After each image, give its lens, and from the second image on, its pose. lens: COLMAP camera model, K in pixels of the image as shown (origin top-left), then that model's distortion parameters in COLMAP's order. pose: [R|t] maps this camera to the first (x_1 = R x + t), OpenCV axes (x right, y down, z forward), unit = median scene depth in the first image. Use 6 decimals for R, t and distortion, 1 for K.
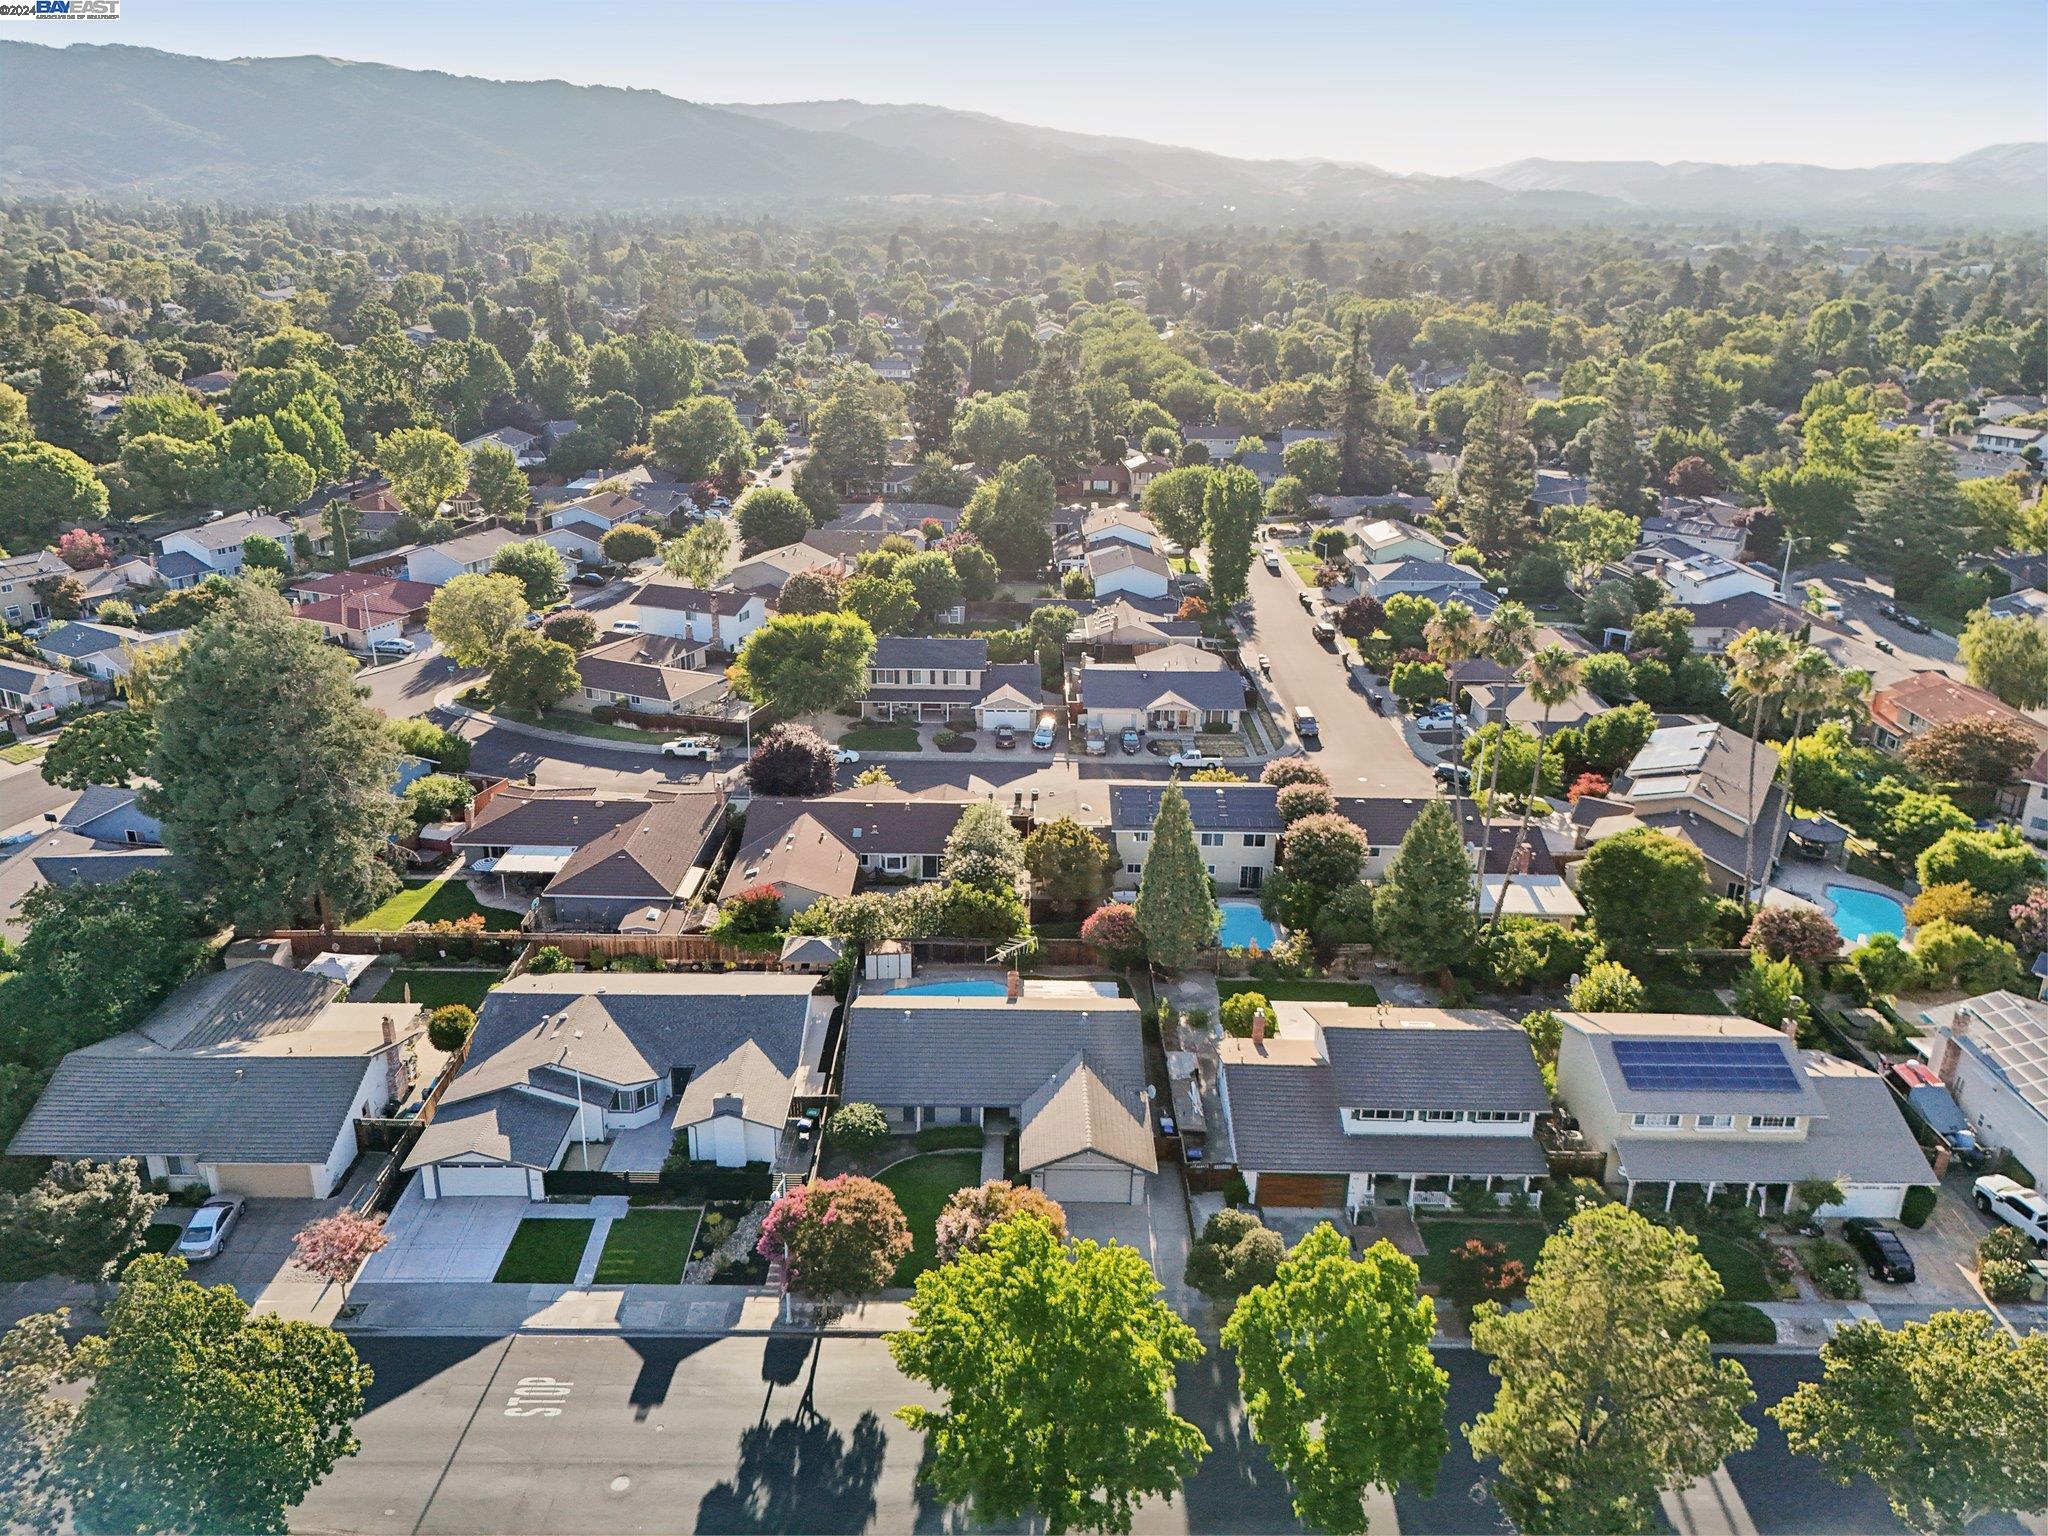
lens RADIAL K [[1475.0, 0, 1031.7], [0, 1475.0, 779.0], [0, 0, 1]] dist [0.098471, -0.153513]
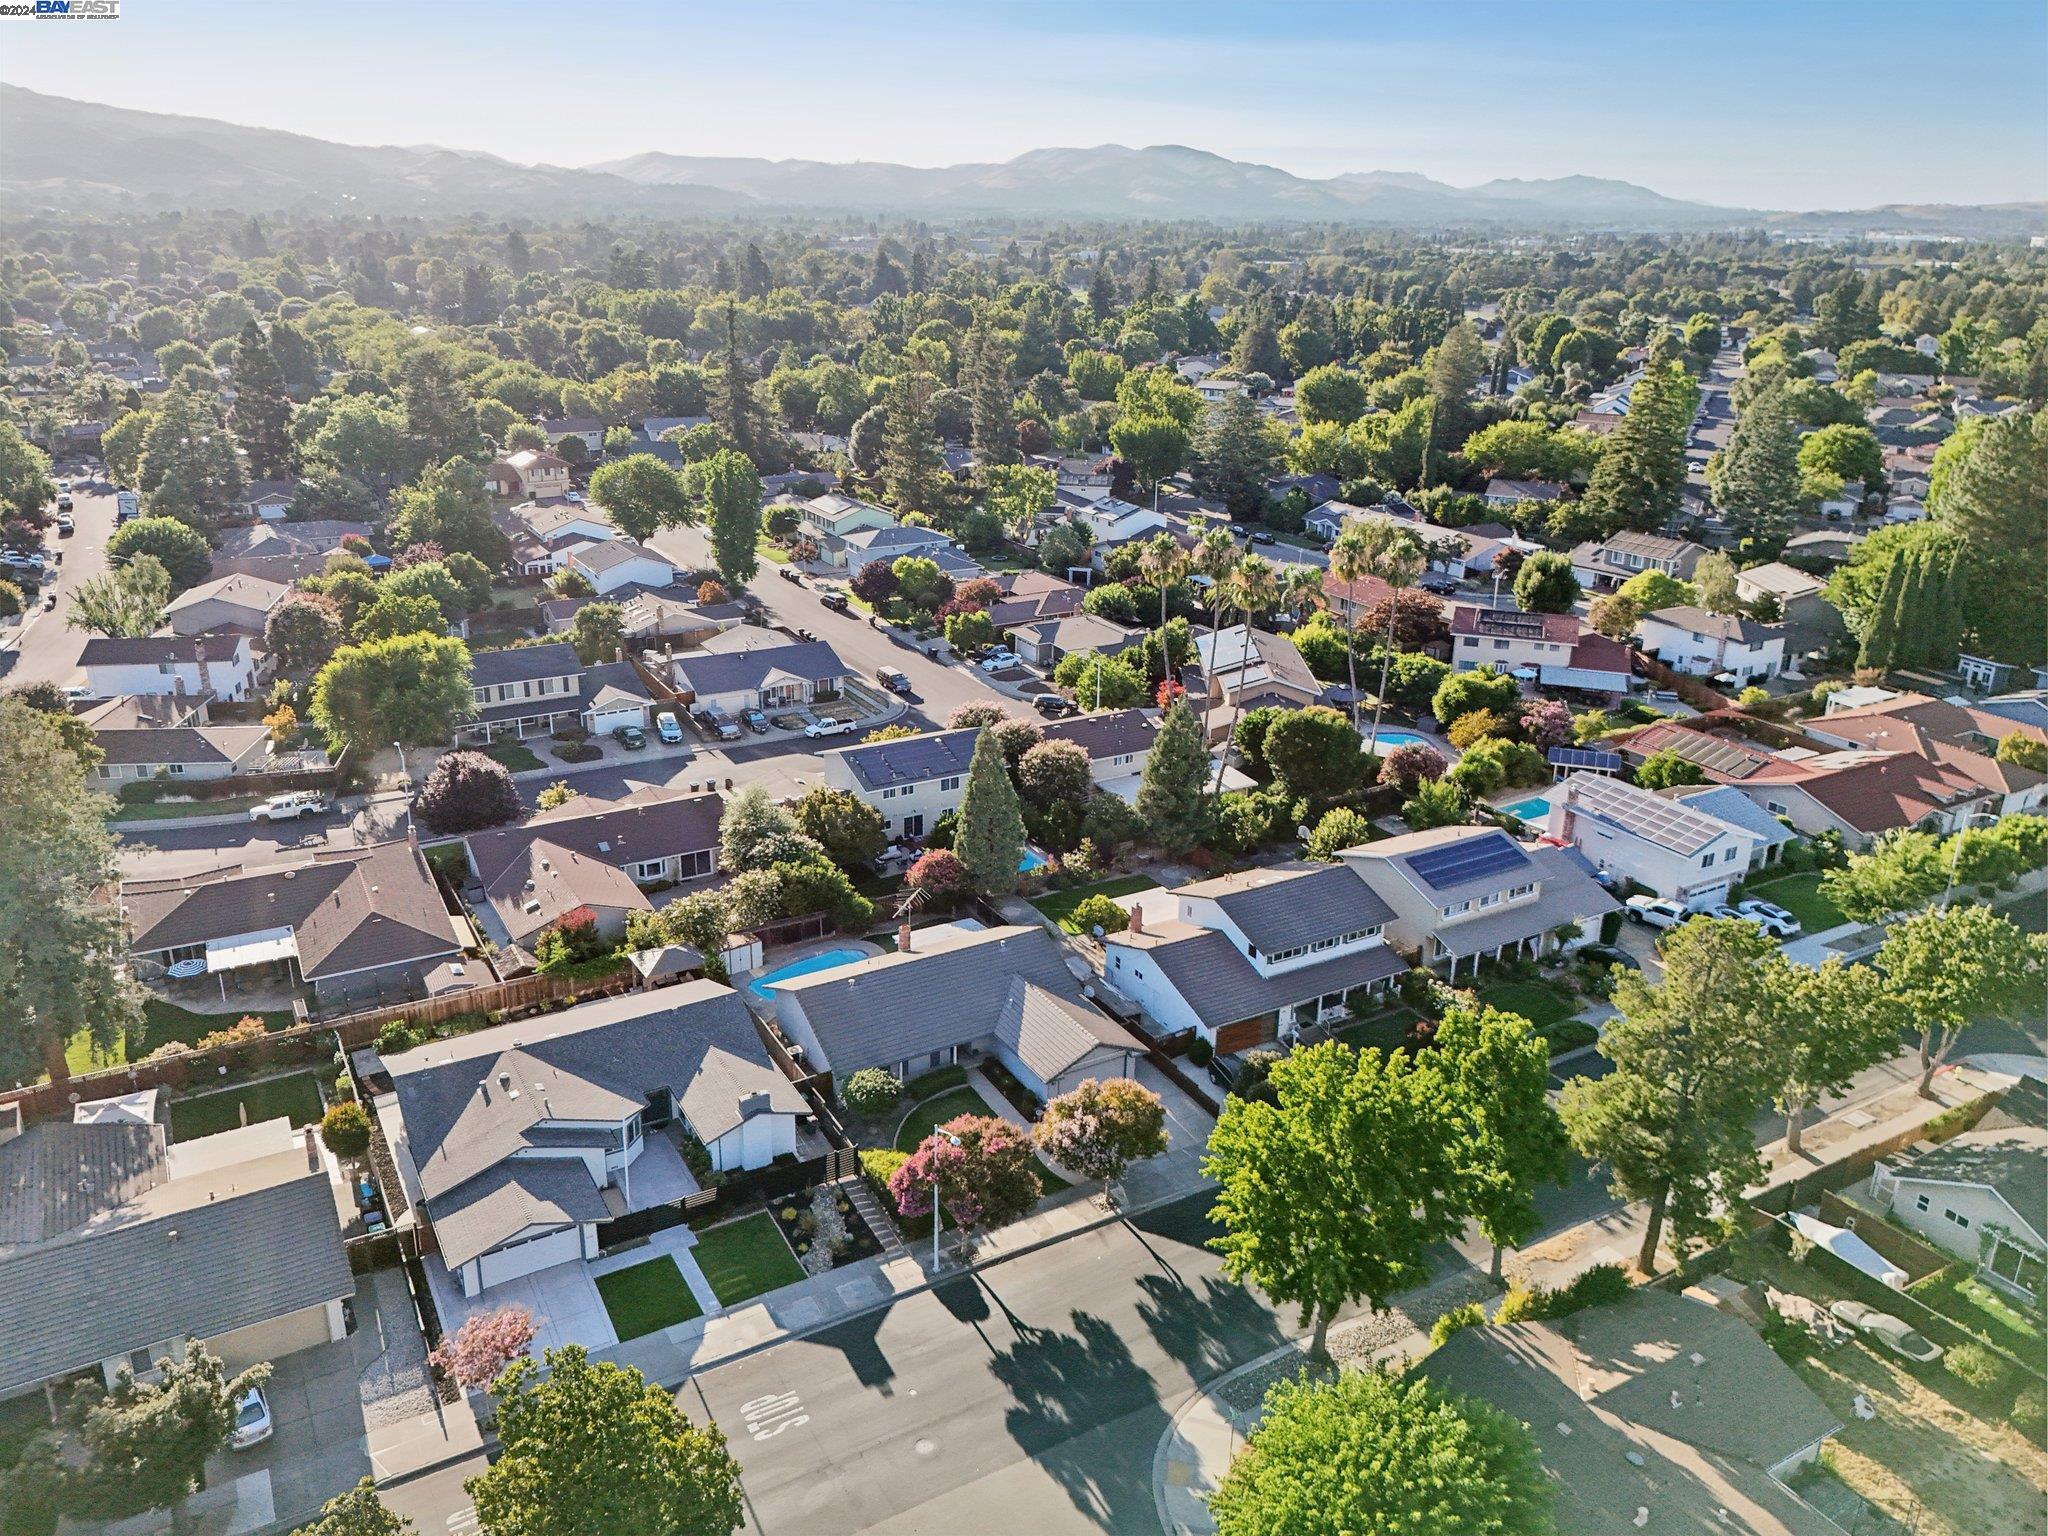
lens RADIAL K [[1475.0, 0, 1031.7], [0, 1475.0, 779.0], [0, 0, 1]] dist [0.098471, -0.153513]
pose [[0.867936, -0.179989, 0.462916, -0.325438], [0.177758, 0.982860, 0.048867, -0.003894], [-0.463777, 0.039874, 0.885054, 0.033337]]
